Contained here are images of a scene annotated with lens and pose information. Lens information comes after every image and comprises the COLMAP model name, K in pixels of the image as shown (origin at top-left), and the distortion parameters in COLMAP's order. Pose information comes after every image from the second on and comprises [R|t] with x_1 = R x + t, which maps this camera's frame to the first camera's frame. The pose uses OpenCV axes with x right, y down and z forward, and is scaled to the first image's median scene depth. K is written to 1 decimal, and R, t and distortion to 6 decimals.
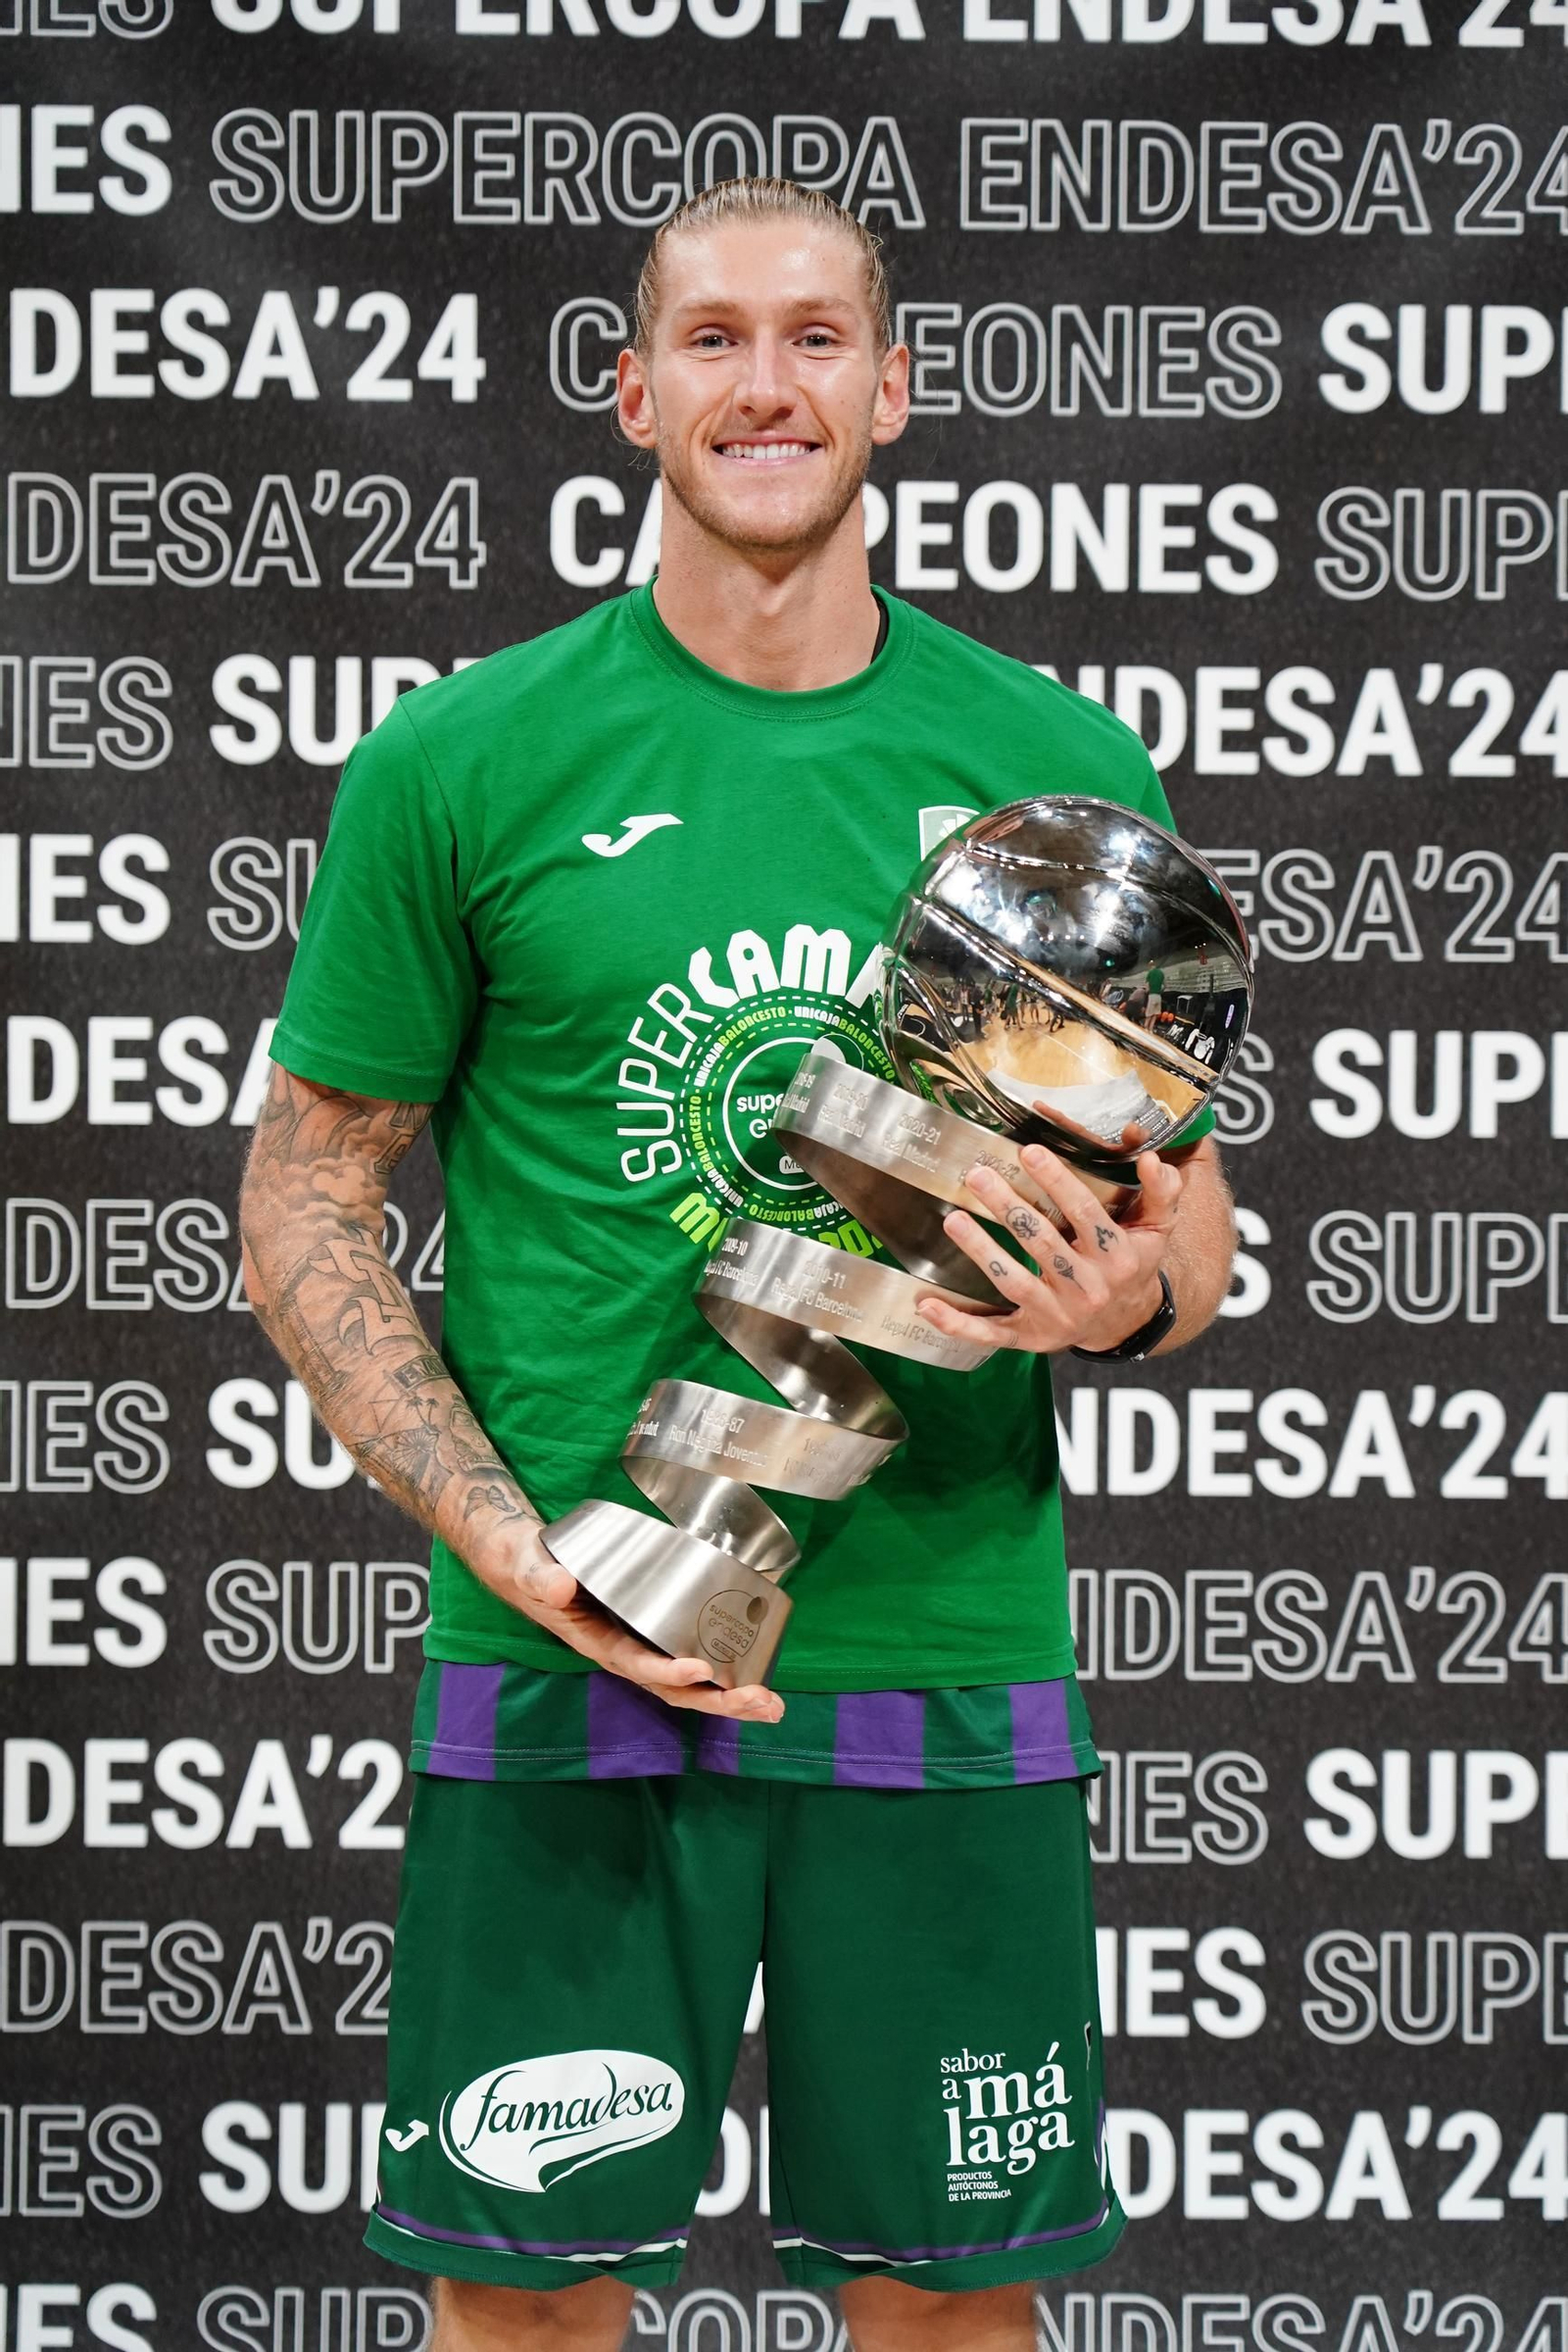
lens RADIAL K [[8759.0, 0, 681.0], [0, 8759.0, 1304.6], [0, 0, 1]] dist [0.033939, 0.000000]
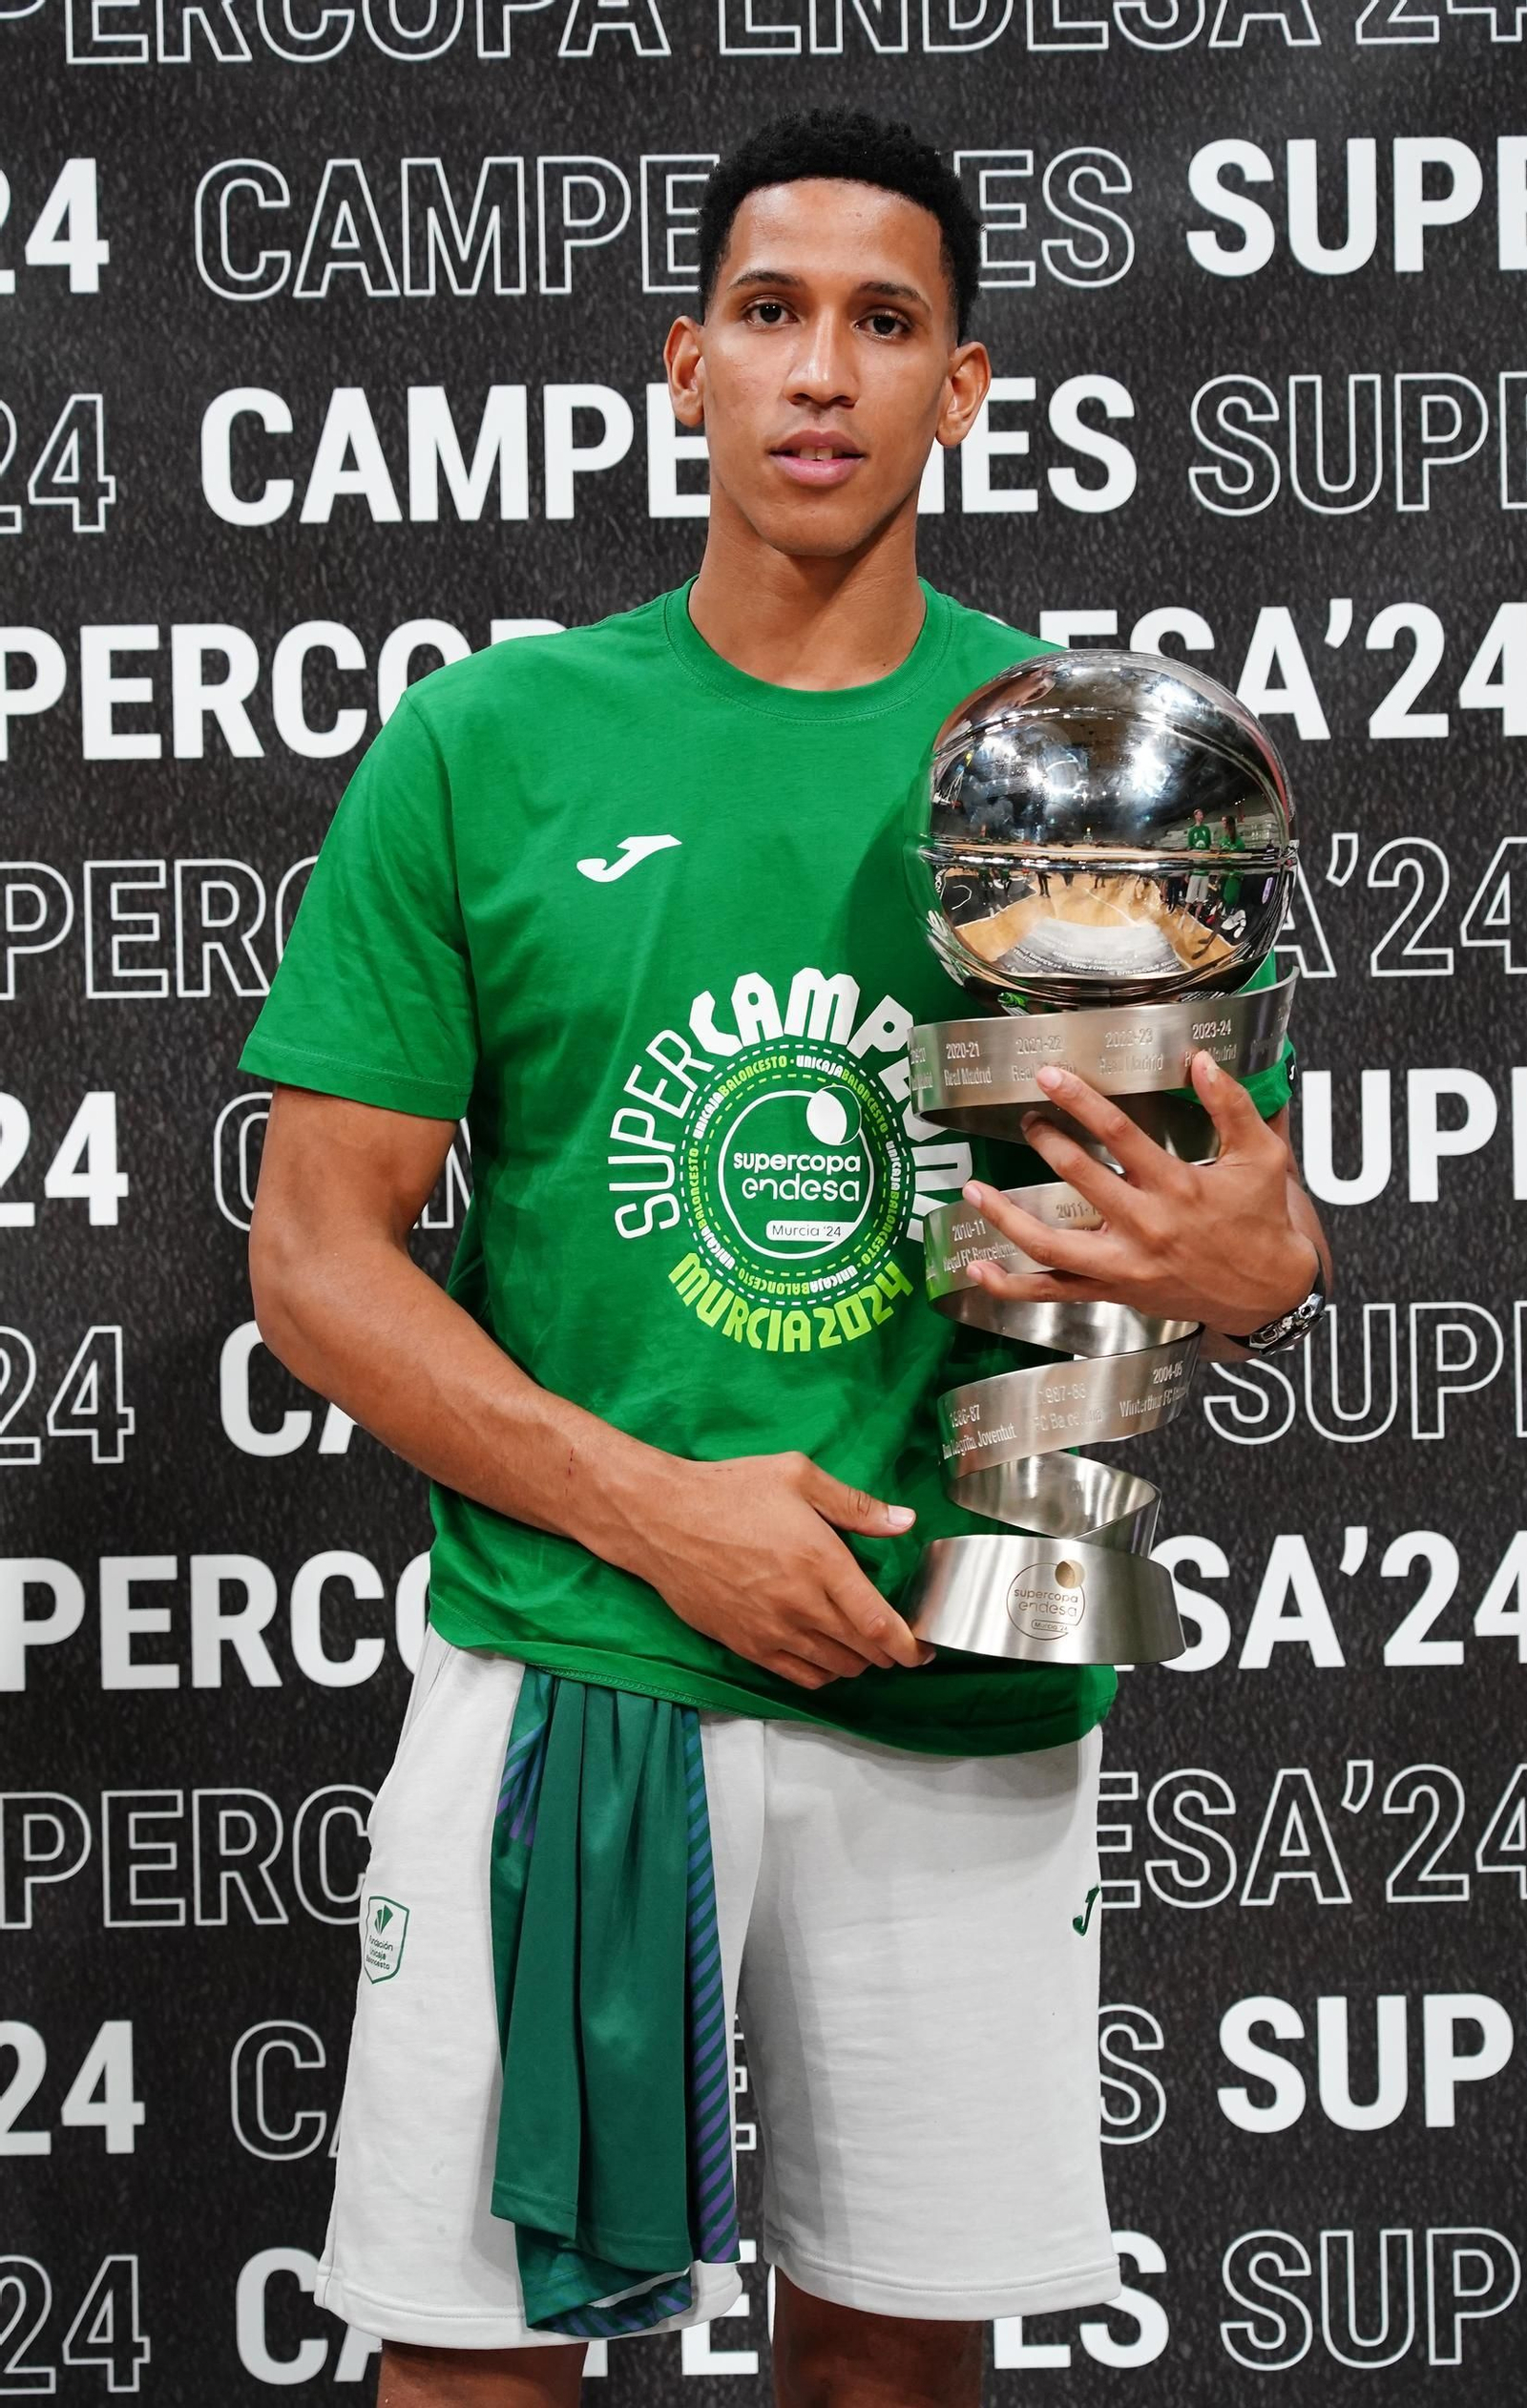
lens RADIAL K [[6766.3, 0, 895.1], [0, 6766.3, 1220.5], [0, 0, 1]] dist [-0.092813, 0.000000]
pose [[0.999574, -0.025793, -0.013663, 0.053004], [0.025666, 0.999626, -0.009411, -0.013257], [0.013900, 0.009056, 0.999862, 0.400516]]
